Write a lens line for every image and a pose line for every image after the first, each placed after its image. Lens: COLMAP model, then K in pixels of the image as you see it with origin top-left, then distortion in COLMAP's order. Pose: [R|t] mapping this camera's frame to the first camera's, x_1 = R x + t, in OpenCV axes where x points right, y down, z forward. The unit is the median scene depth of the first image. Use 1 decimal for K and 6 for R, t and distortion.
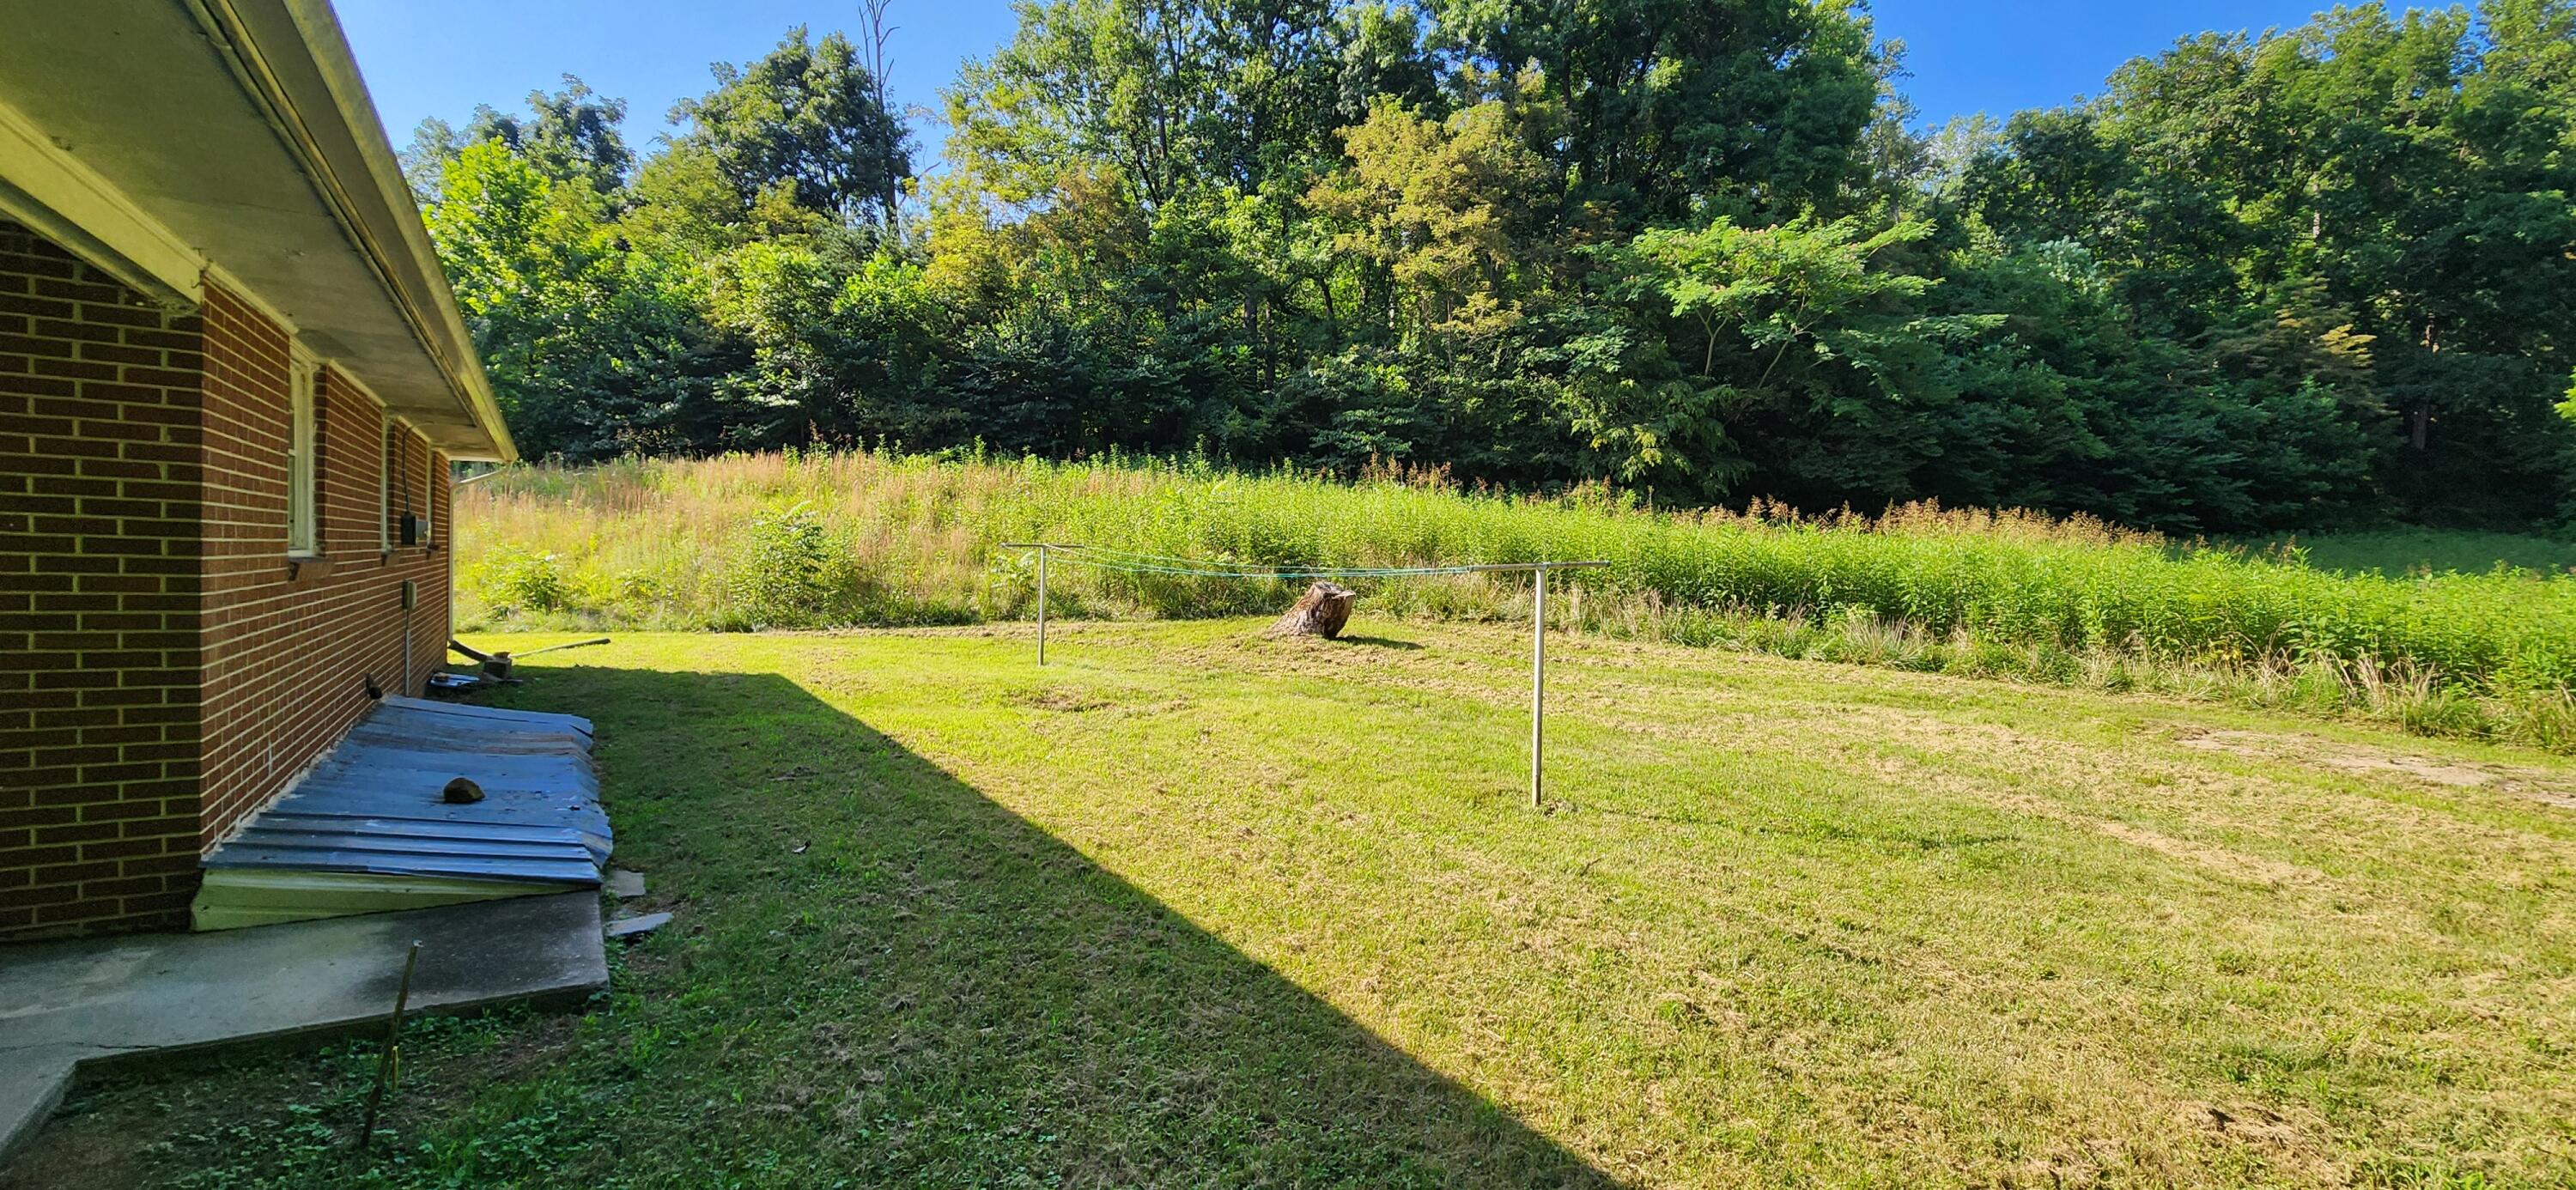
lens RADIAL K [[1067.9, 0, 1293.4], [0, 1067.9, 590.4], [0, 0, 1]] dist [-0.001765, -0.000493]
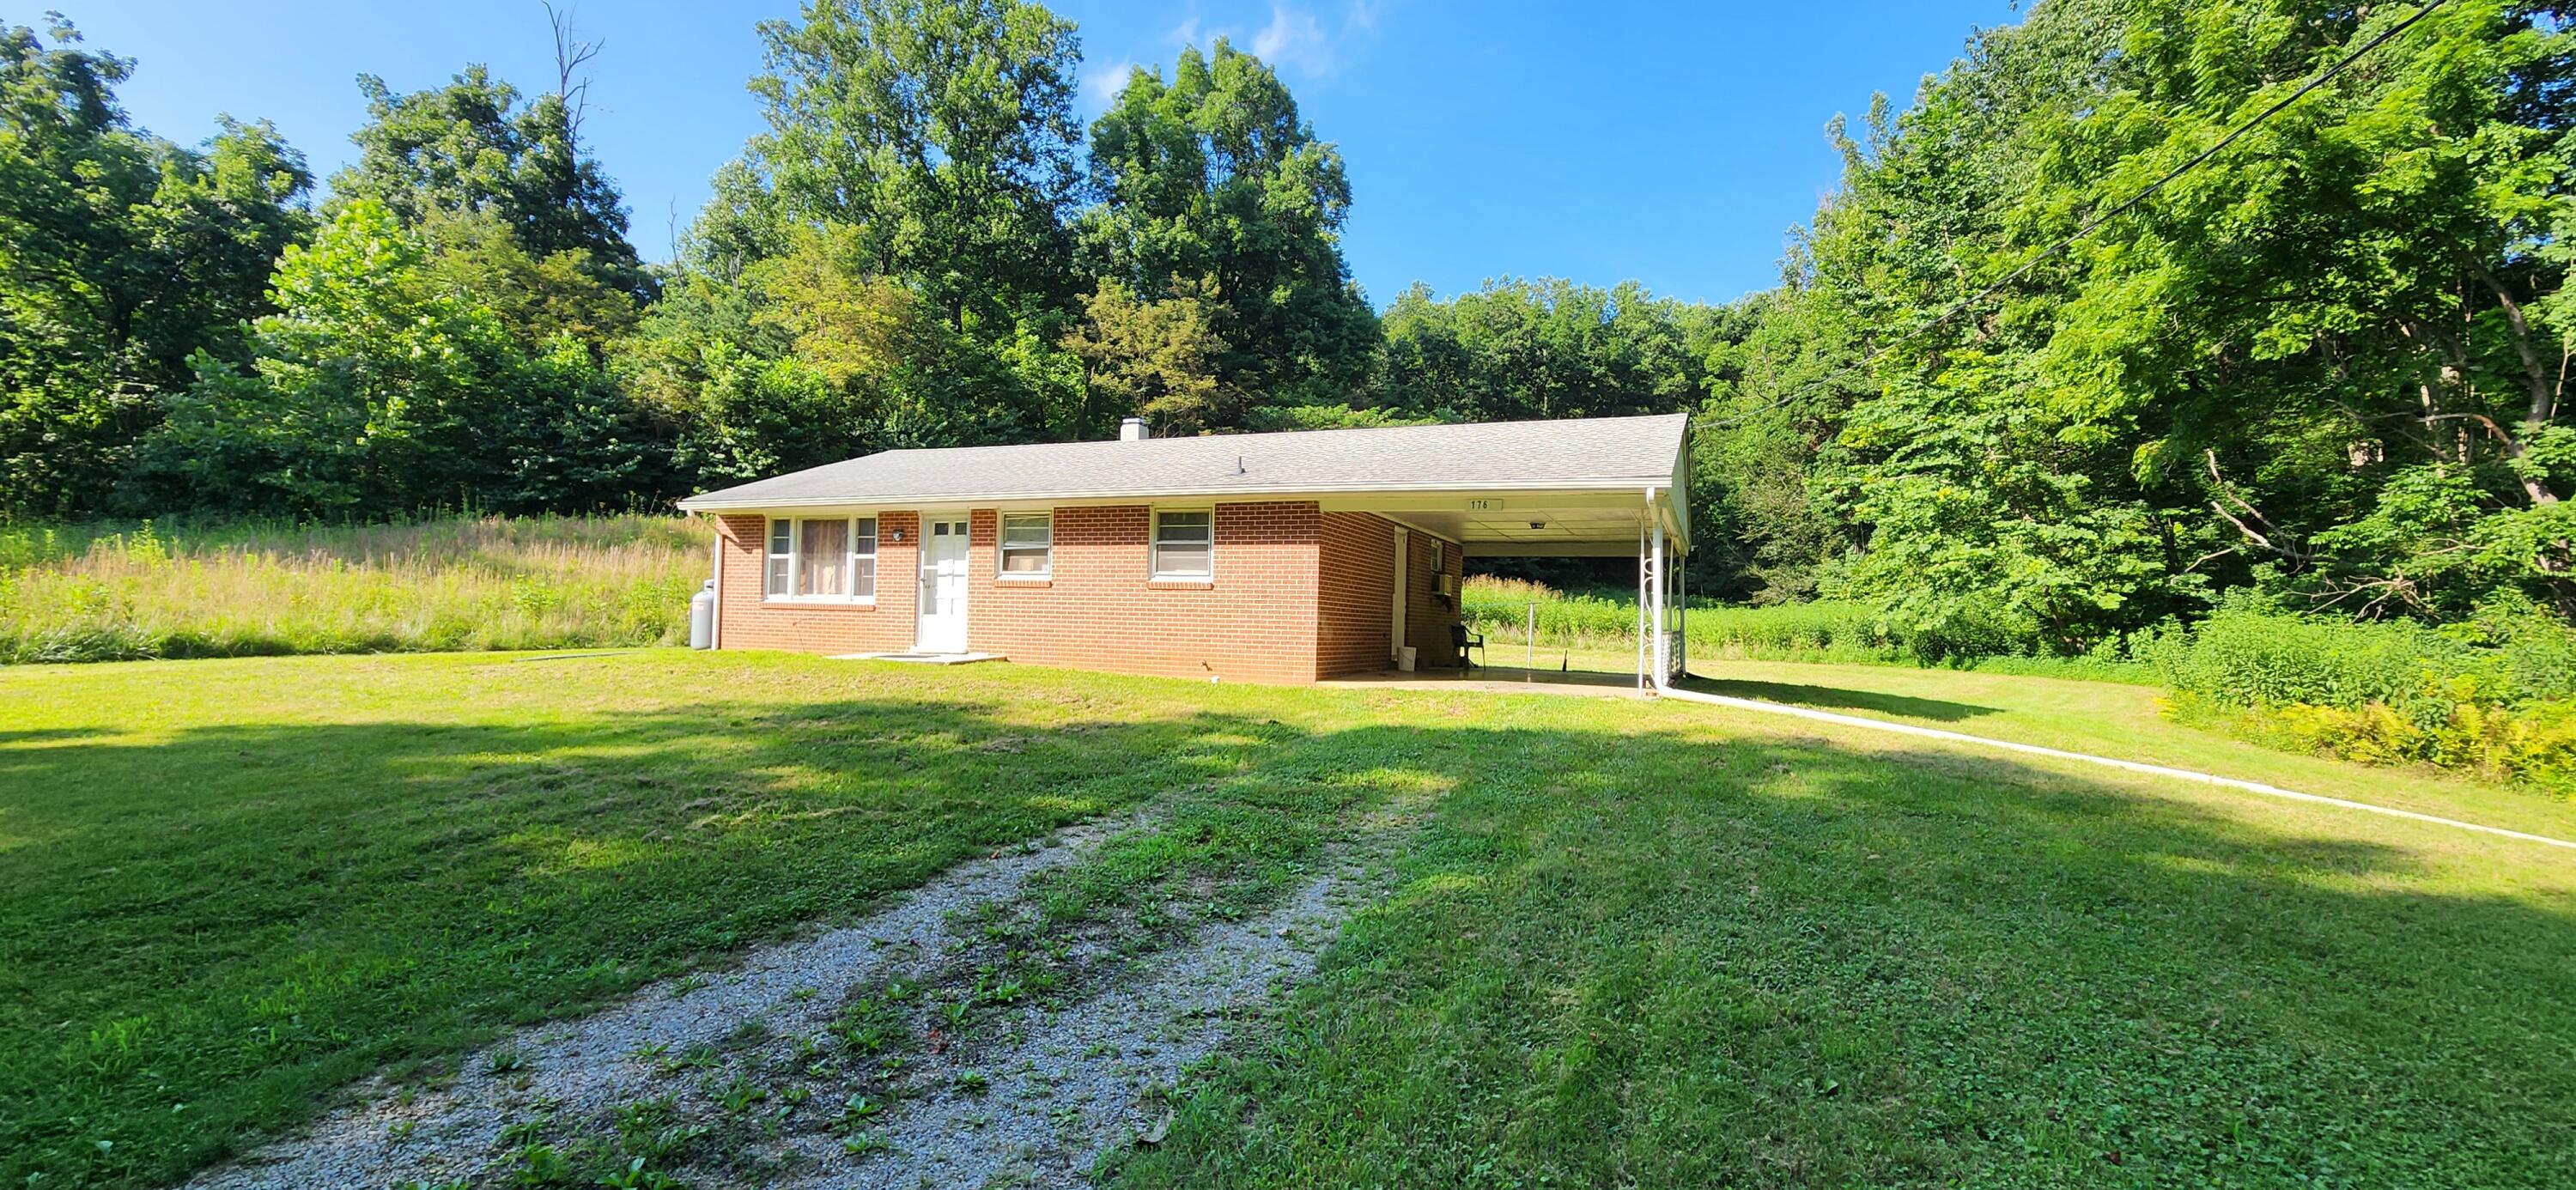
lens RADIAL K [[1067.9, 0, 1284.6], [0, 1067.9, 601.7], [0, 0, 1]] dist [-0.001765, -0.000493]
pose [[0.841298, -0.000374, 0.540571, -0.498967], [0.010501, 0.999822, -0.015651, 0.001644], [-0.540469, 0.018844, 0.841153, -0.332079]]
